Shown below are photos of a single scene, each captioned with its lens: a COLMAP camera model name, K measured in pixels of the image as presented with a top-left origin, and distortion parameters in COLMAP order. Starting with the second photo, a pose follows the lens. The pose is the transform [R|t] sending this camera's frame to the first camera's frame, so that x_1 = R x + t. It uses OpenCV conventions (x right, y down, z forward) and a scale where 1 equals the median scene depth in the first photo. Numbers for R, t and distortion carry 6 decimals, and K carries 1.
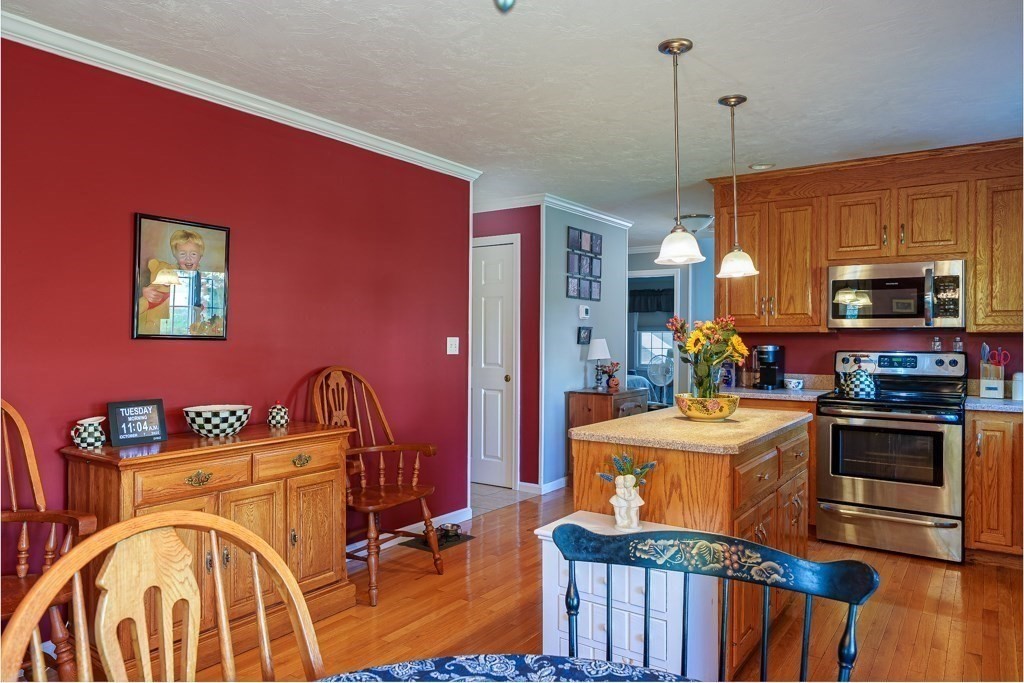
lens RADIAL K [[699.5, 0, 507.4], [0, 699.5, 337.5], [0, 0, 1]] dist [0.012703, -0.008484]
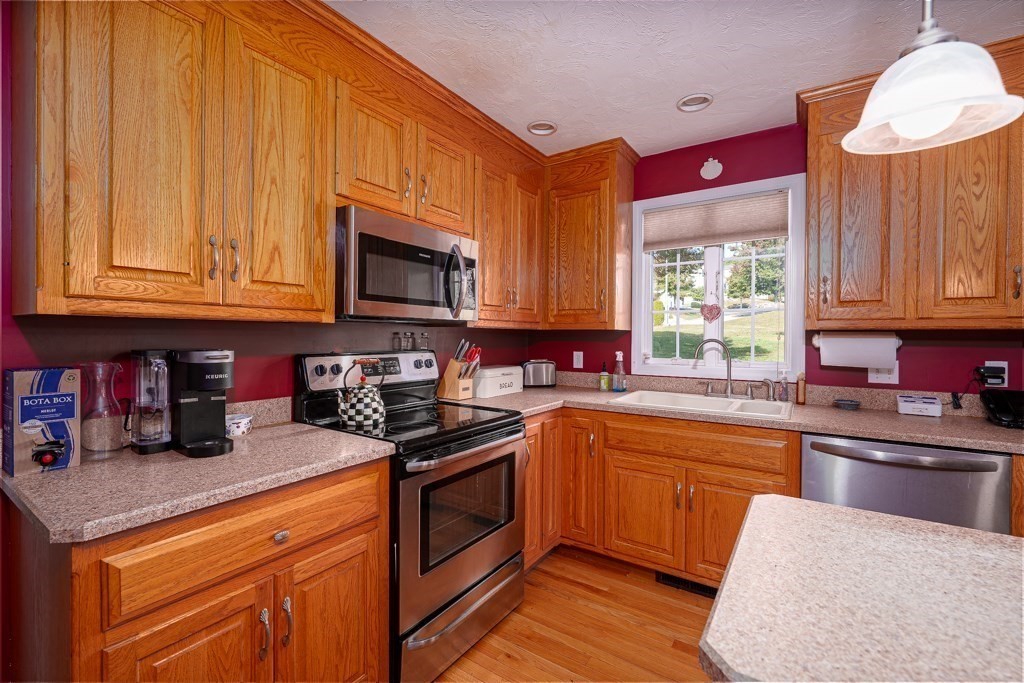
lens RADIAL K [[436.8, 0, 534.6], [0, 436.8, 338.9], [0, 0, 1]] dist [-0.007536, -0.000486]
pose [[-0.017672, -0.010780, 0.999786, 0.110165], [-0.005436, 0.999928, 0.010685, 0.000522], [-0.999829, -0.005246, -0.017730, 0.879900]]
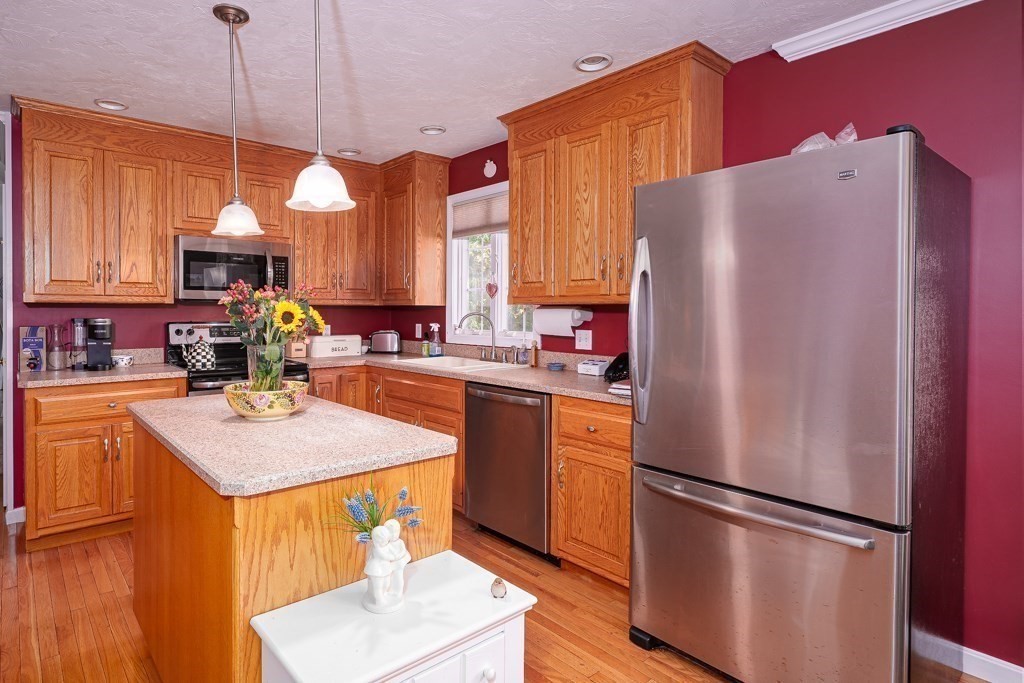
lens RADIAL K [[549.4, 0, 468.1], [0, 549.4, 316.2], [0, 0, 1]] dist [-0.010386, 0.003125]
pose [[0.274043, -0.013217, 0.961627, -0.158825], [-0.000727, 0.999902, 0.013950, -0.000943], [-0.961717, -0.004522, 0.274006, 0.424192]]
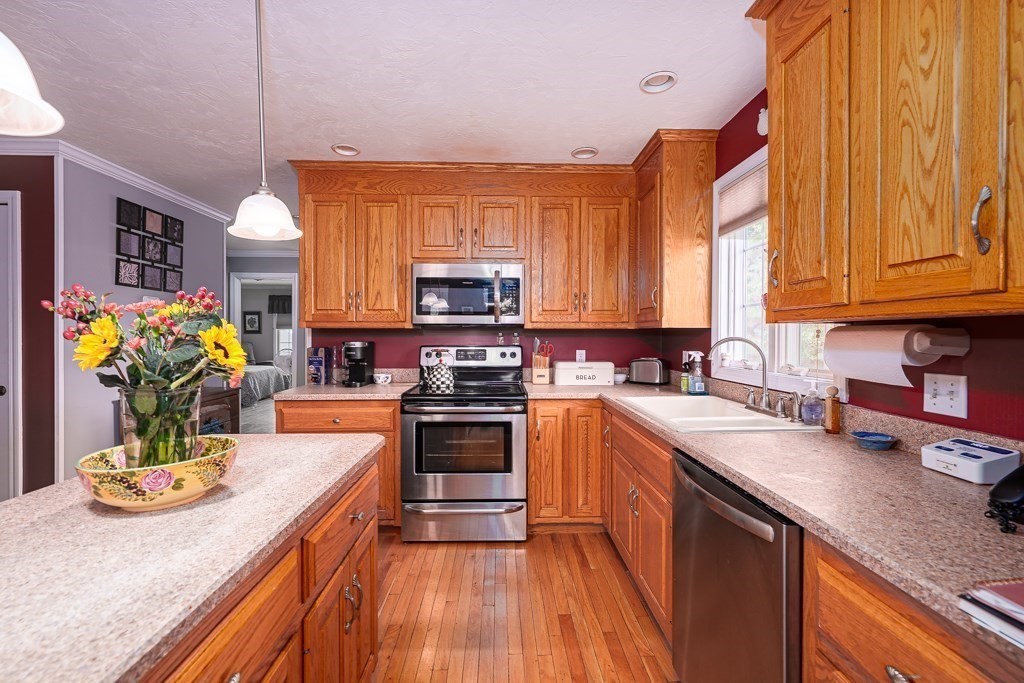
lens RADIAL K [[436.8, 0, 509.8], [0, 436.8, 336.8], [0, 0, 1]] dist [-0.007536, -0.000486]
pose [[0.810637, -0.005961, 0.585518, 0.206168], [0.002599, 0.999975, 0.006581, 0.001375], [-0.585543, -0.003813, 0.810633, 0.415073]]
